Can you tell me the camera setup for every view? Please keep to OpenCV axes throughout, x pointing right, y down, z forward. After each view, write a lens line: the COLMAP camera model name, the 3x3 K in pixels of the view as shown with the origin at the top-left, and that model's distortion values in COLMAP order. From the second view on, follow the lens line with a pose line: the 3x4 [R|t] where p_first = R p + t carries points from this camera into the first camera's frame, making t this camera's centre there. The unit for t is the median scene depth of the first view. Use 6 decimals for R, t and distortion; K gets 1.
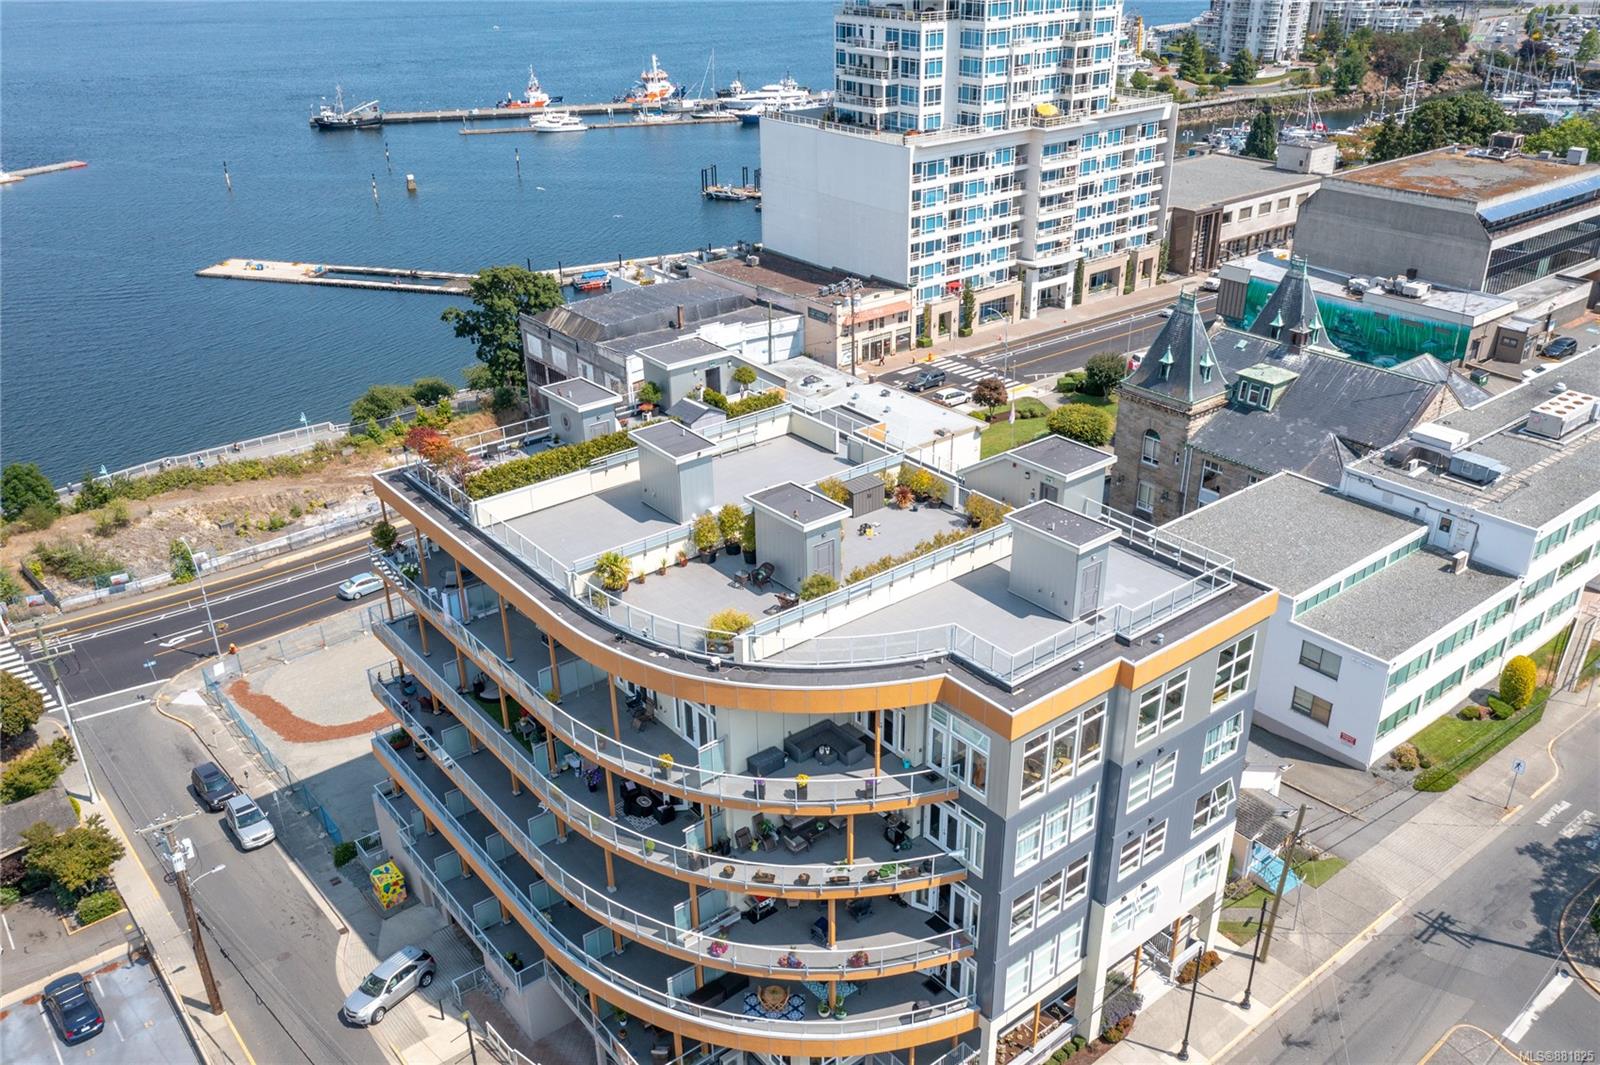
lens RADIAL K [[1315.7, 0, 819.6], [0, 1315.7, 554.6], [0, 0, 1]] dist [-0.004130, 0.005996]
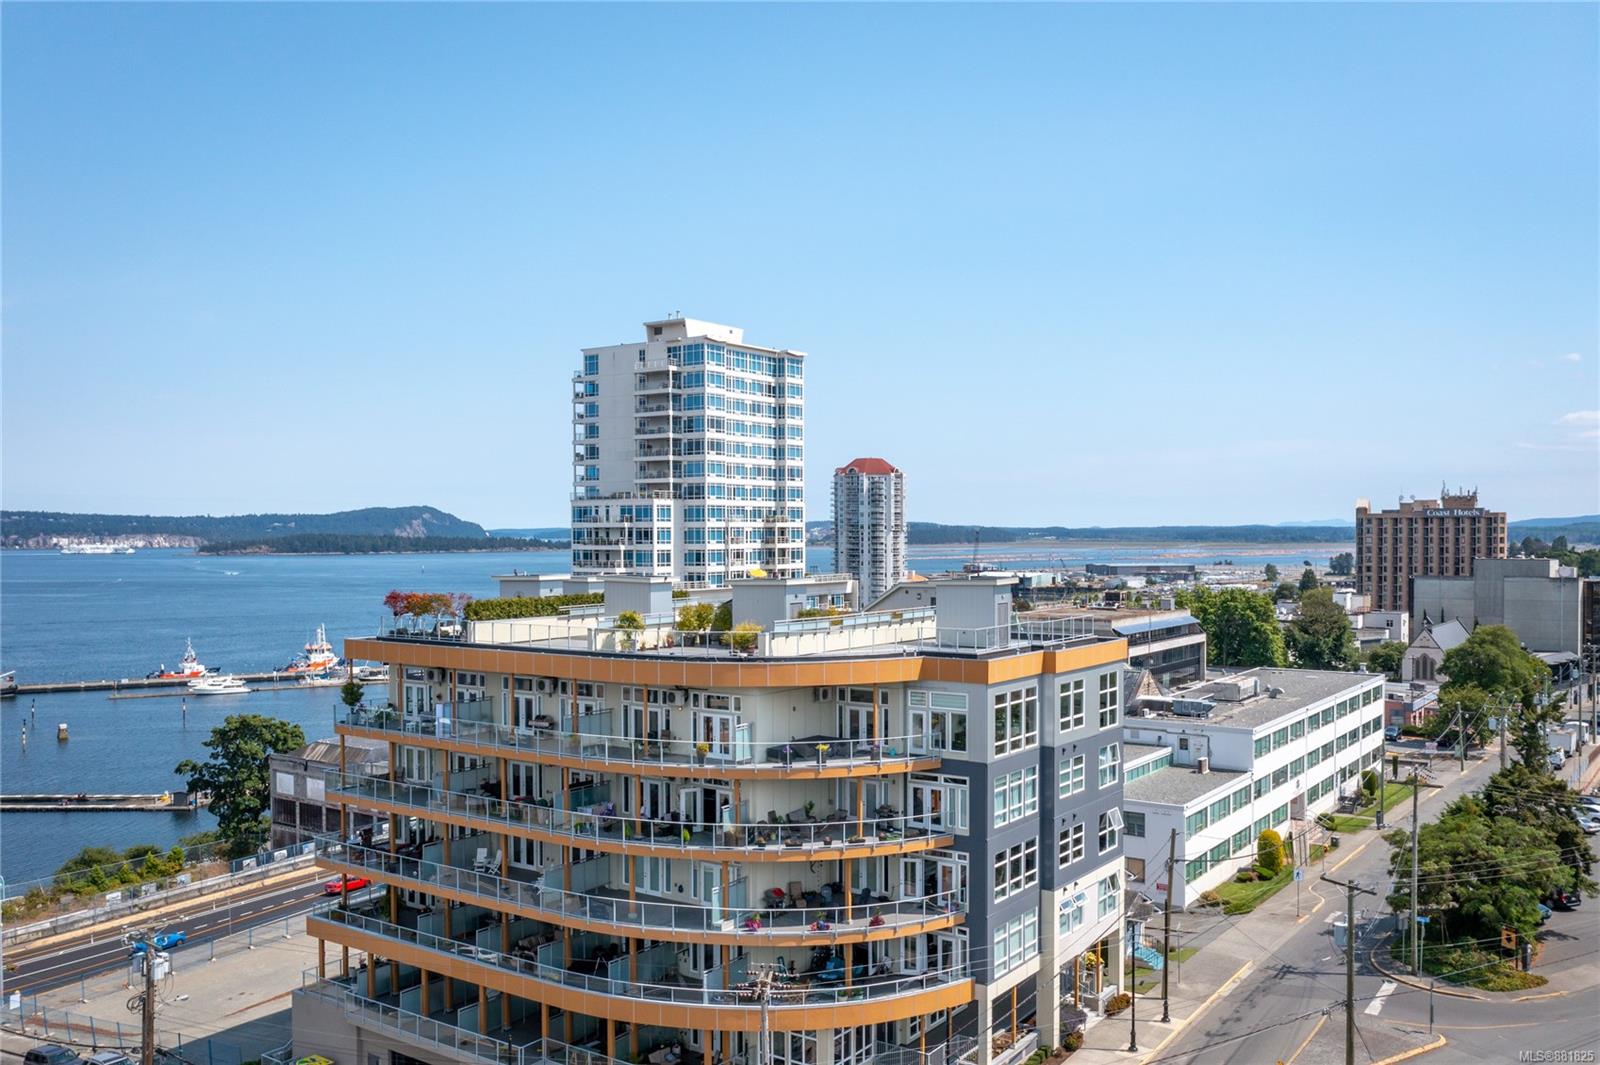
lens RADIAL K [[1315.7, 0, 819.6], [0, 1315.7, 554.6], [0, 0, 1]] dist [-0.004130, 0.005996]
pose [[0.960110, 0.001781, 0.279617, -0.106526], [0.122414, 0.896384, -0.426040, 0.159067], [-0.251403, 0.443274, 0.860410, -0.034361]]
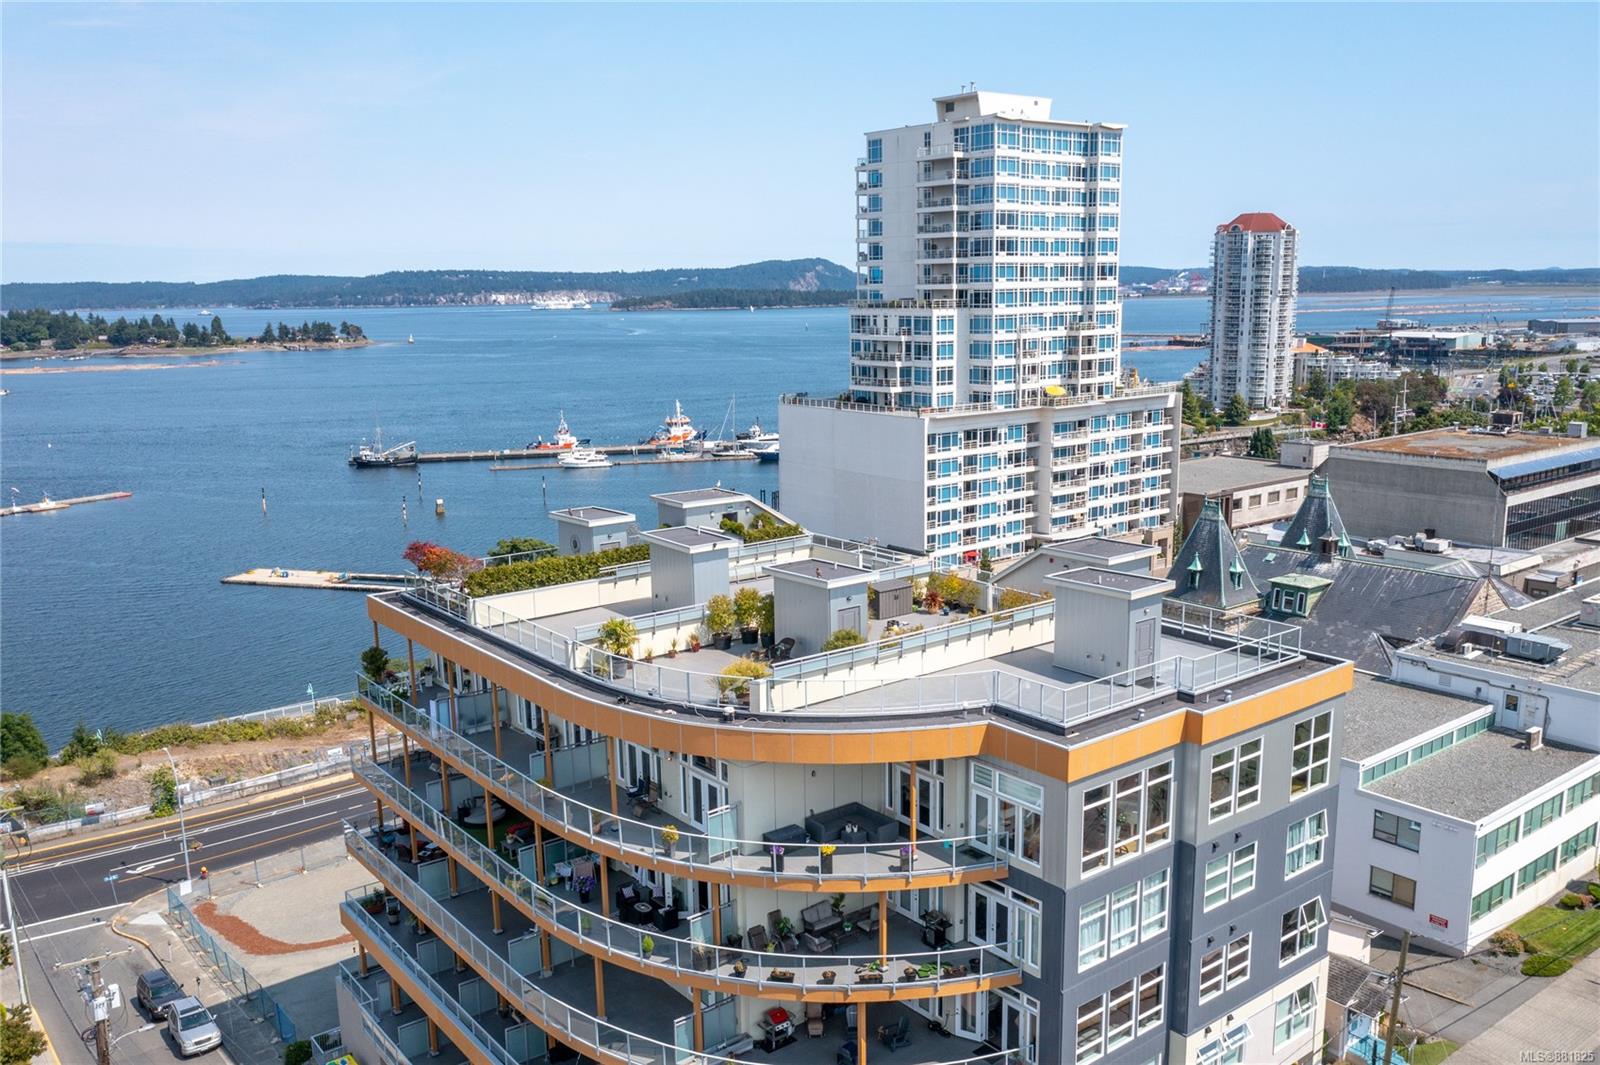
lens RADIAL K [[1315.7, 0, 819.6], [0, 1315.7, 554.6], [0, 0, 1]] dist [-0.004130, 0.005996]
pose [[0.999937, -0.003476, -0.010638, -0.002421], [0.000494, 0.963345, -0.268264, 0.065672], [0.011181, 0.268242, 0.963287, 0.035347]]
